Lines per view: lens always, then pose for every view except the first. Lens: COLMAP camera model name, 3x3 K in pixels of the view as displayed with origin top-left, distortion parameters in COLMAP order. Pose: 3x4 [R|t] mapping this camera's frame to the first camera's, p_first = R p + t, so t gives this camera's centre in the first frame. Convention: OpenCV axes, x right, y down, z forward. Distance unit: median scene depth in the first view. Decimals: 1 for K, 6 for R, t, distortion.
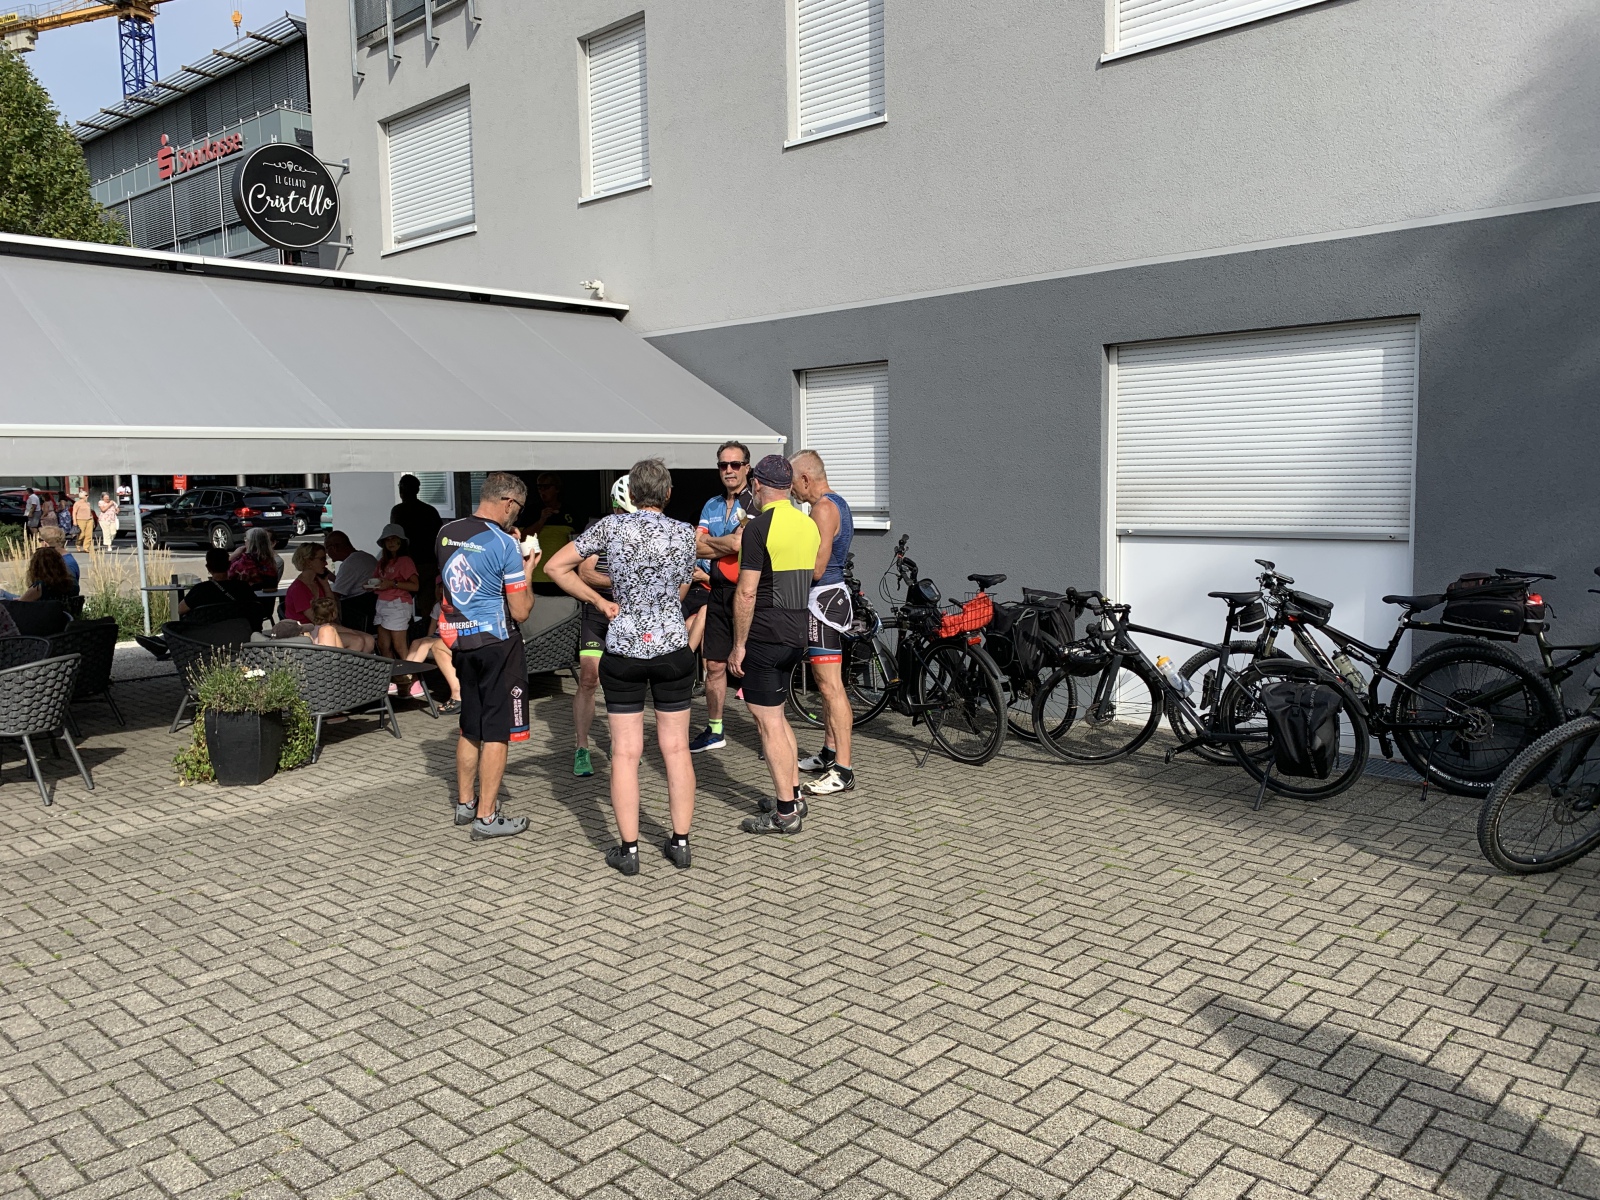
lens RADIAL K [[1222.7, 0, 791.8], [0, 1222.7, 598.7], [0, 0, 1]] dist [0.000843, -0.006408]
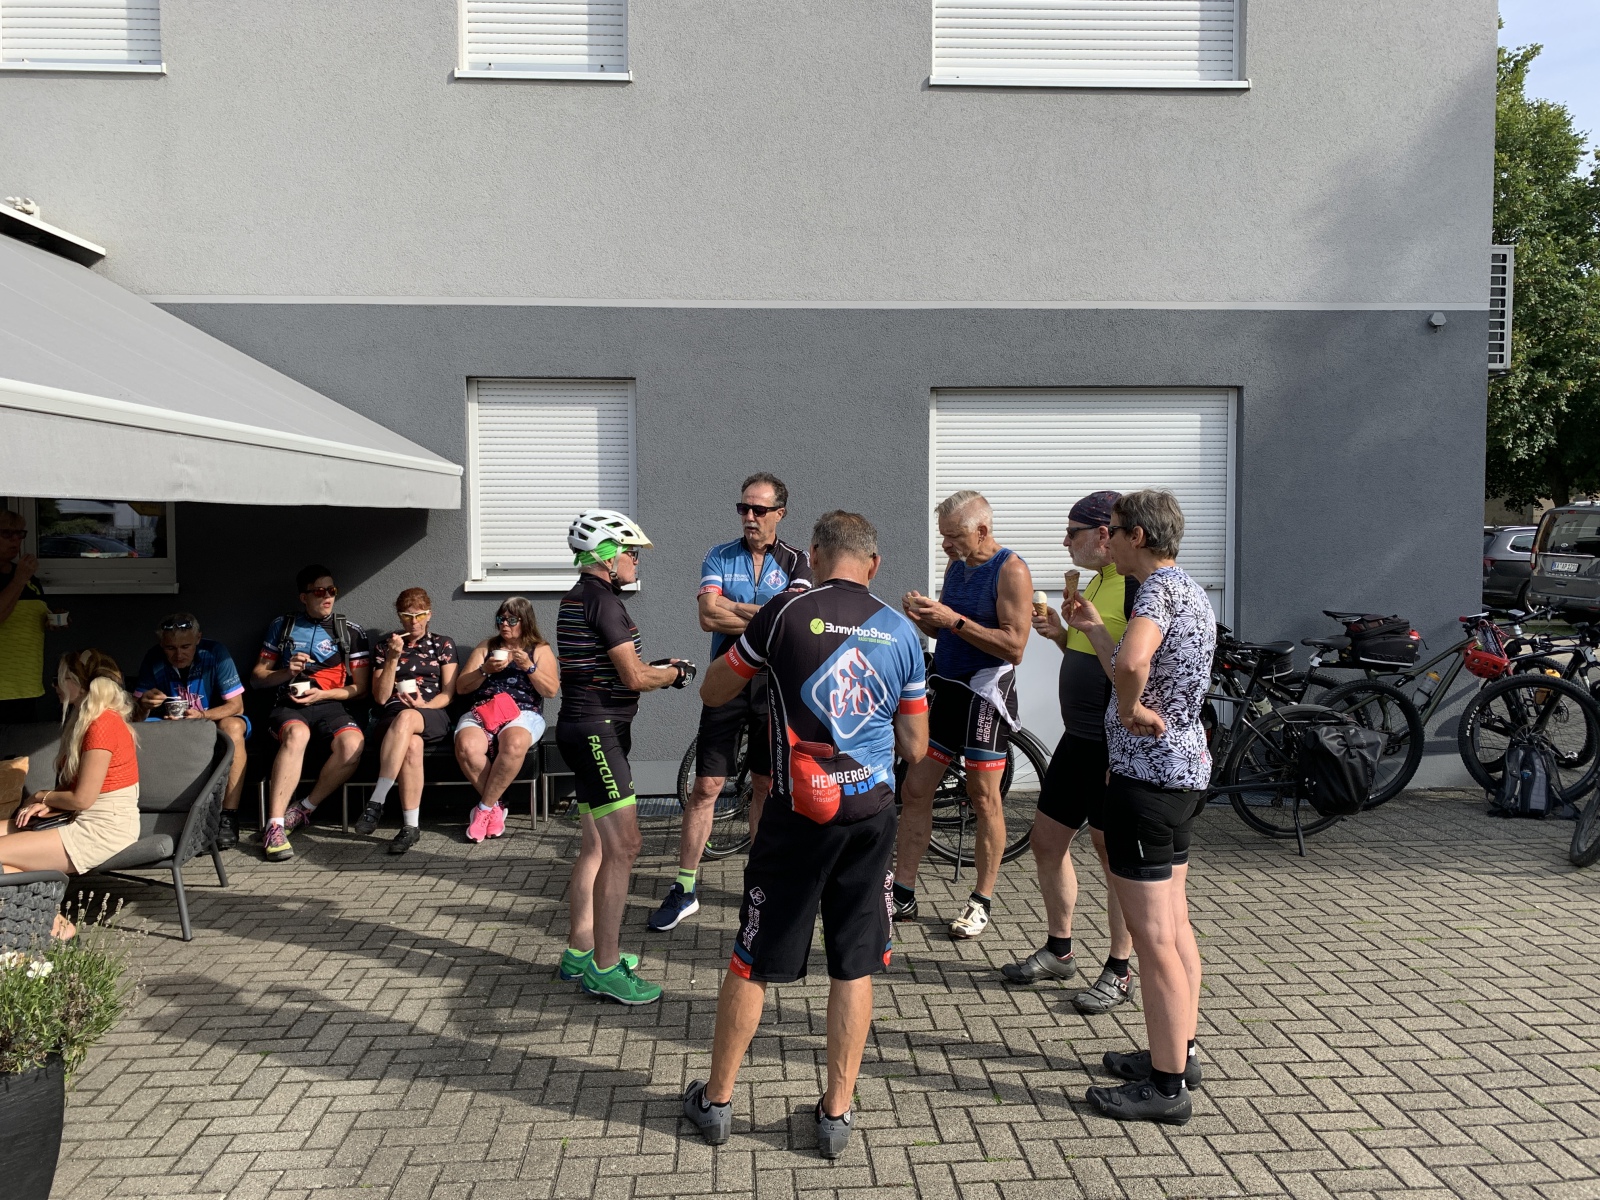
lens RADIAL K [[1223.5, 0, 793.3], [0, 1223.5, 584.5], [0, 0, 1]] dist [0.005146, 0.010101]
pose [[0.689209, -0.019700, 0.724294, -0.689266], [0.061374, 0.997625, -0.031266, -0.049320], [-0.721958, 0.066001, 0.688782, 0.629062]]
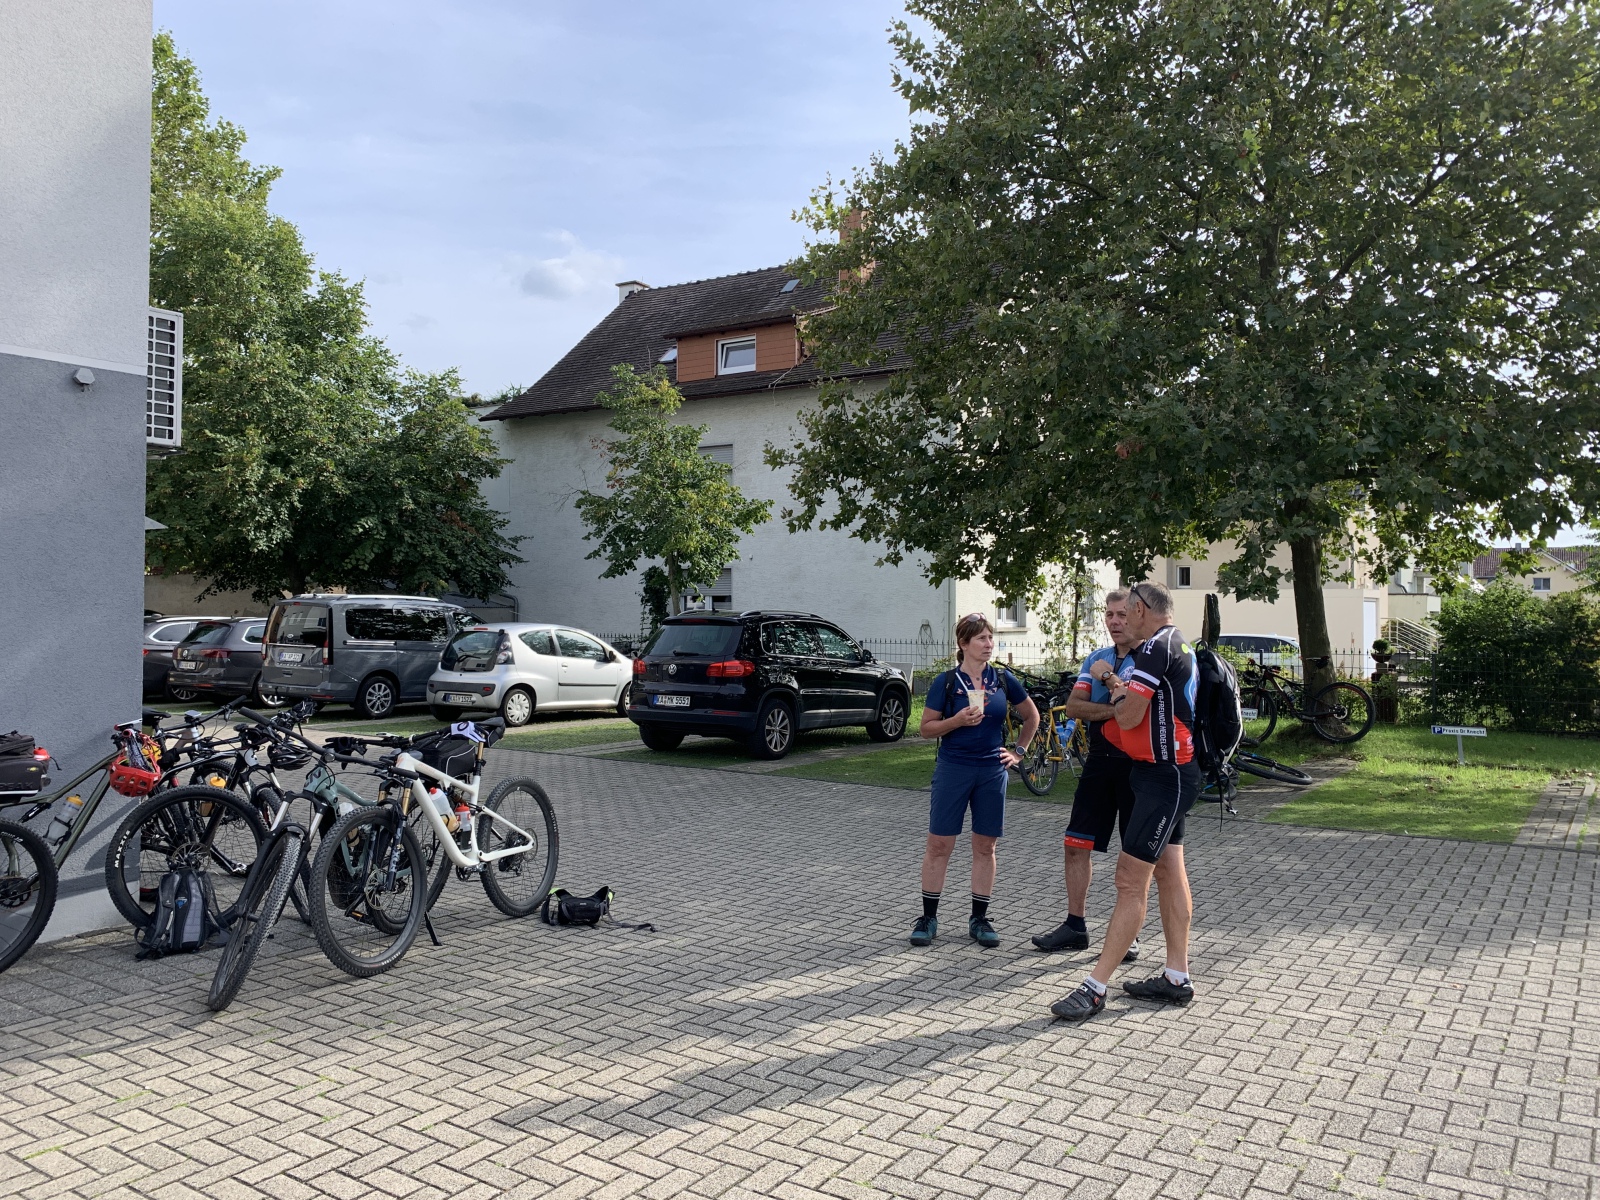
lens RADIAL K [[1222.7, 0, 791.8], [0, 1222.7, 598.7], [0, 0, 1]] dist [0.000843, -0.006408]
pose [[-0.161940, 0.029543, 0.986358, -0.448825], [0.094703, 0.995403, -0.014266, -0.052582], [-0.982246, 0.091101, -0.163993, 0.583495]]
